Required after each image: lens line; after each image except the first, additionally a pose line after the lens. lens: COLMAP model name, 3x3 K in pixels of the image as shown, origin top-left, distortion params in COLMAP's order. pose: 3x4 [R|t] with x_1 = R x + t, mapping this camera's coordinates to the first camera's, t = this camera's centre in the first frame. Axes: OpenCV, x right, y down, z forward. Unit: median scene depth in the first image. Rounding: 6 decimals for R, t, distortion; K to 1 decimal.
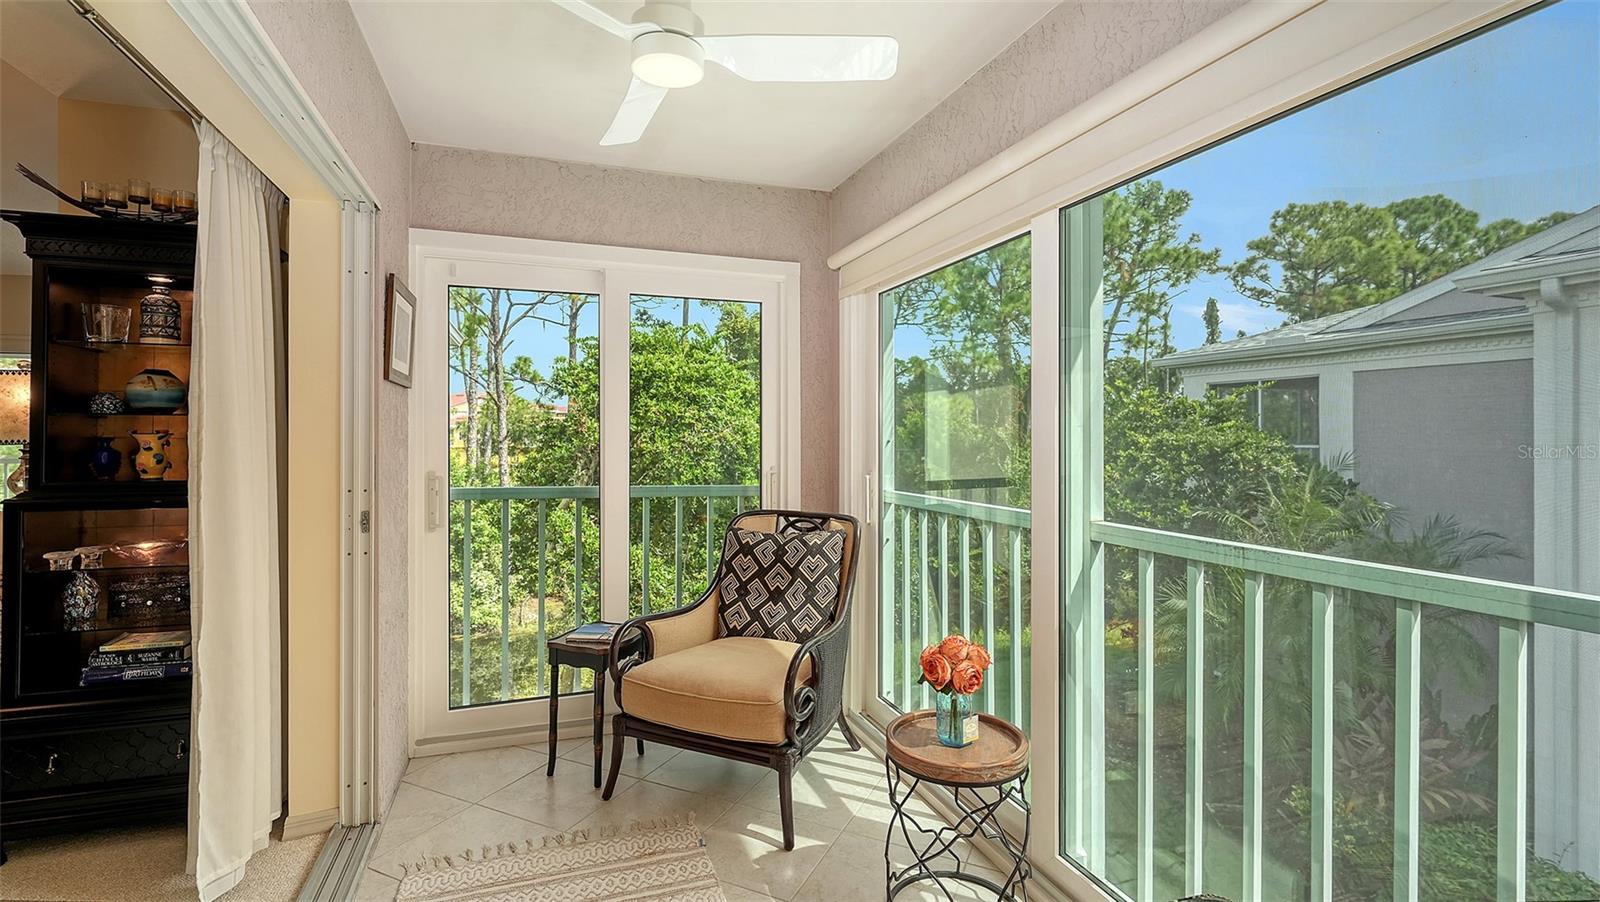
lens RADIAL K [[709.5, 0, 800.0], [0, 709.5, 451.0], [0, 0, 1]] dist [0.000329, 0.000026]
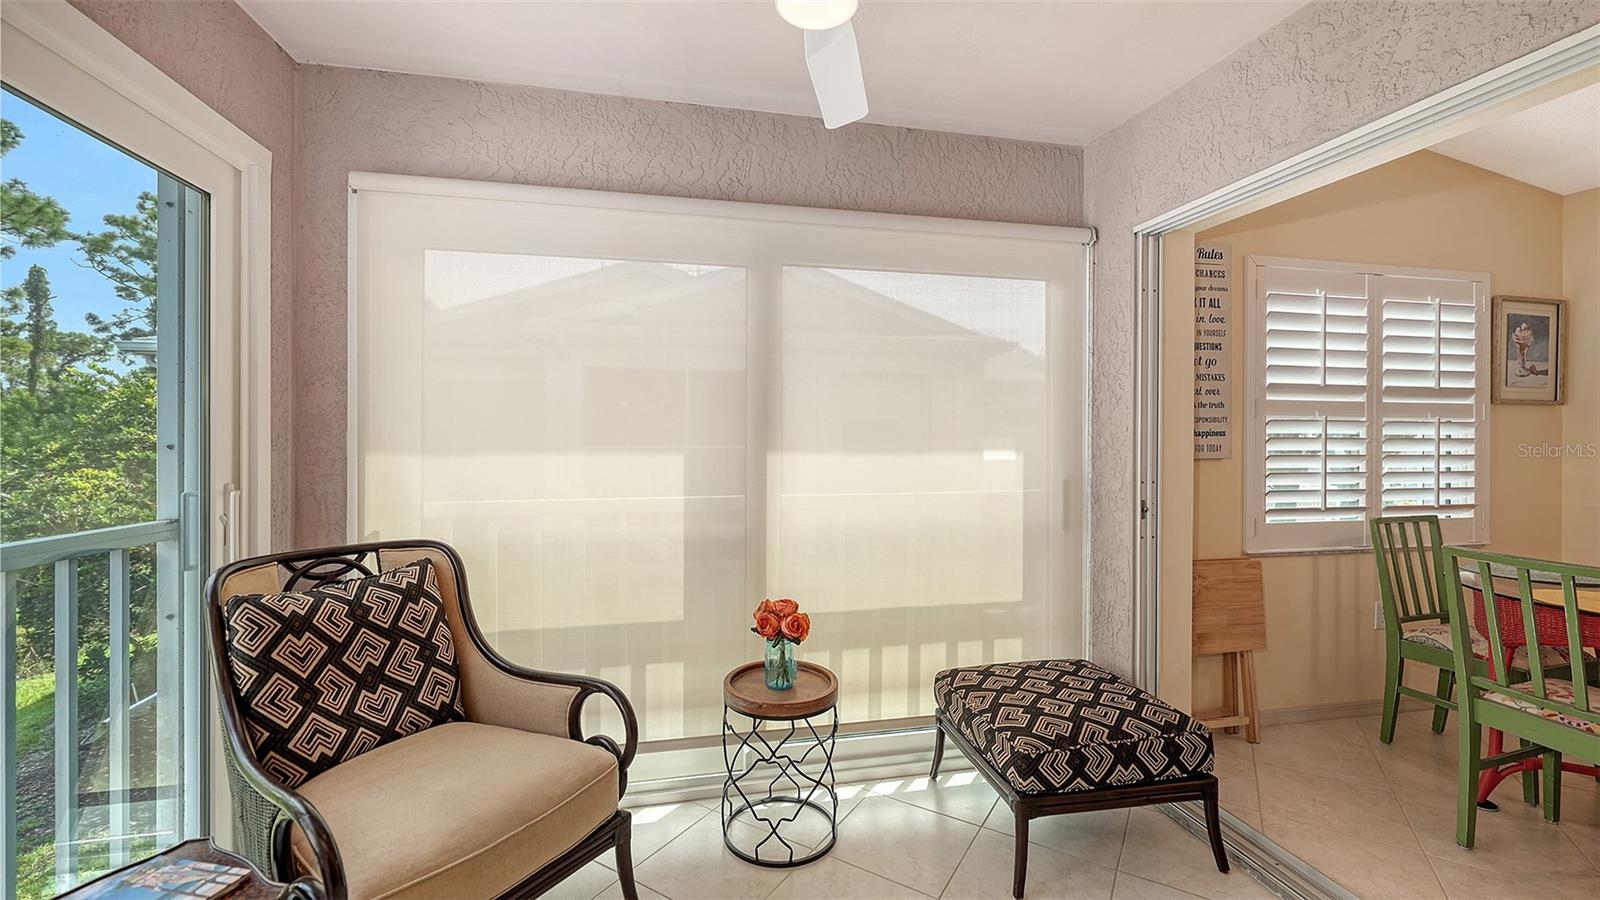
lens RADIAL K [[655.8, 0, 797.6], [0, 655.8, 434.9], [0, 0, 1]] dist [-0.000057, 0.000425]
pose [[0.135009, 0.005147, 0.990831, -0.055695], [0.018780, 0.999794, -0.007753, -0.000433], [-0.990666, 0.019654, 0.134885, 0.051970]]
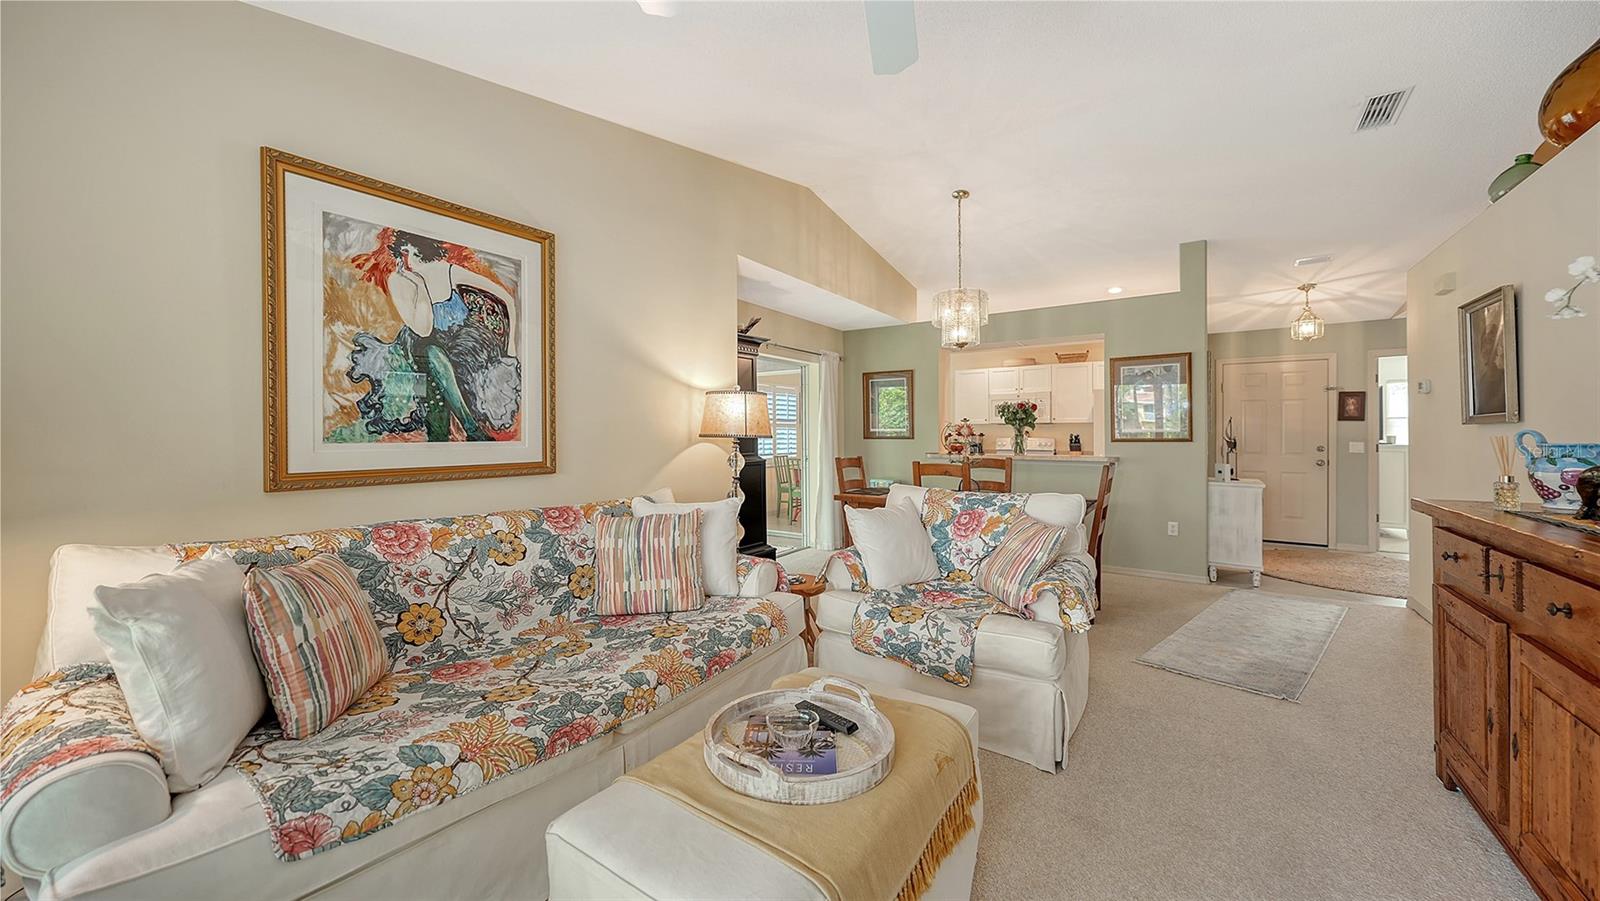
lens RADIAL K [[585.2, 0, 798.9], [0, 585.2, 432.6], [0, 0, 1]] dist [0.000076, -0.000053]
pose [[-0.571150, -0.004534, 0.820833, -0.192305], [0.011457, 0.999843, 0.013495, -0.003129], [-0.820766, 0.017112, -0.571008, 0.135647]]
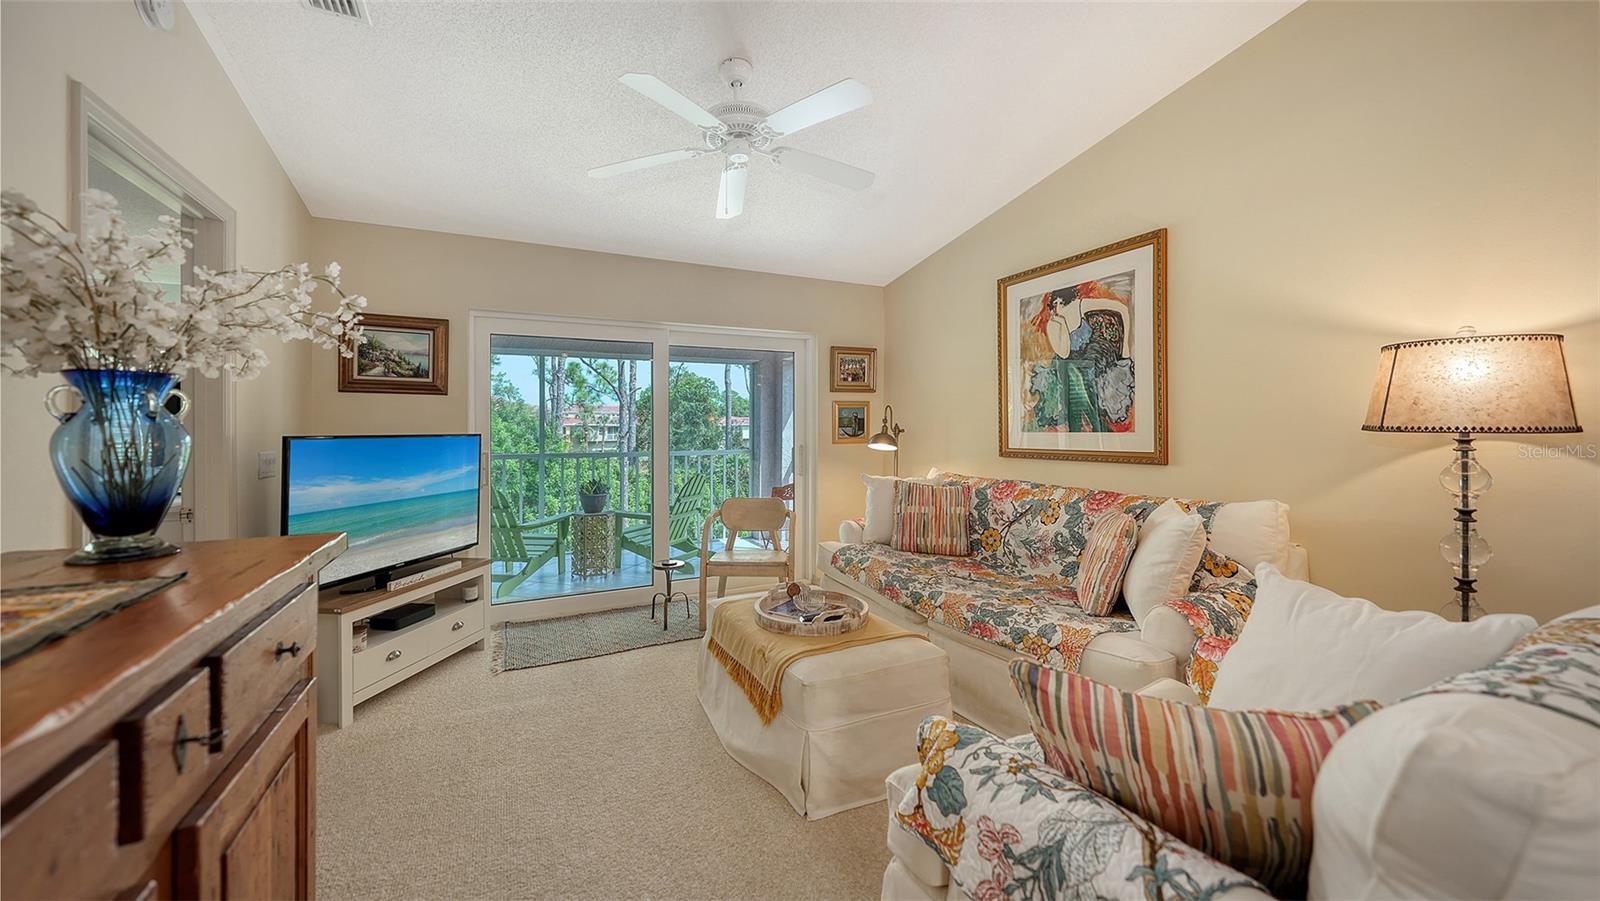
lens RADIAL K [[588.6, 0, 799.3], [0, 588.6, 416.9], [0, 0, 1]] dist [0.000224, -0.000017]
pose [[0.994034, -0.004818, 0.108966, -0.164526], [0.009213, 0.999162, -0.039869, -0.000526], [-0.108683, 0.040635, 0.993246, 0.035380]]
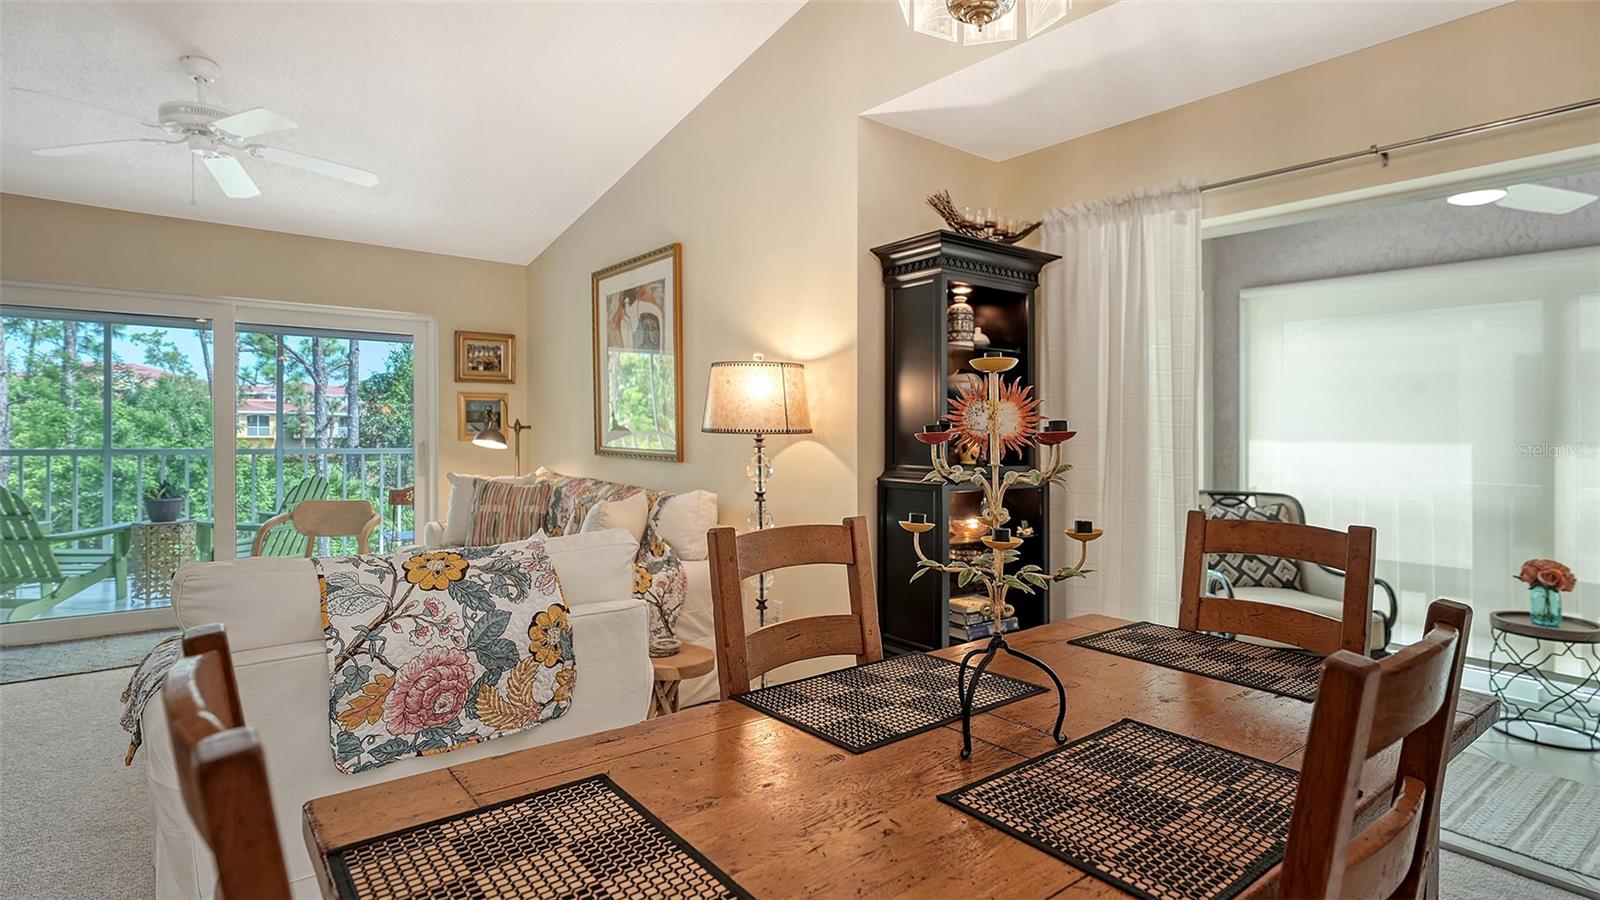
lens RADIAL K [[793.1, 0, 799.5], [0, 793.1, 415.2], [0, 0, 1]] dist [0.000018, -0.000864]
pose [[0.951416, 0.013666, 0.307606, -0.121352], [-0.003980, 0.999477, -0.032094, 0.000182], [-0.307884, 0.029310, 0.950972, -0.010898]]
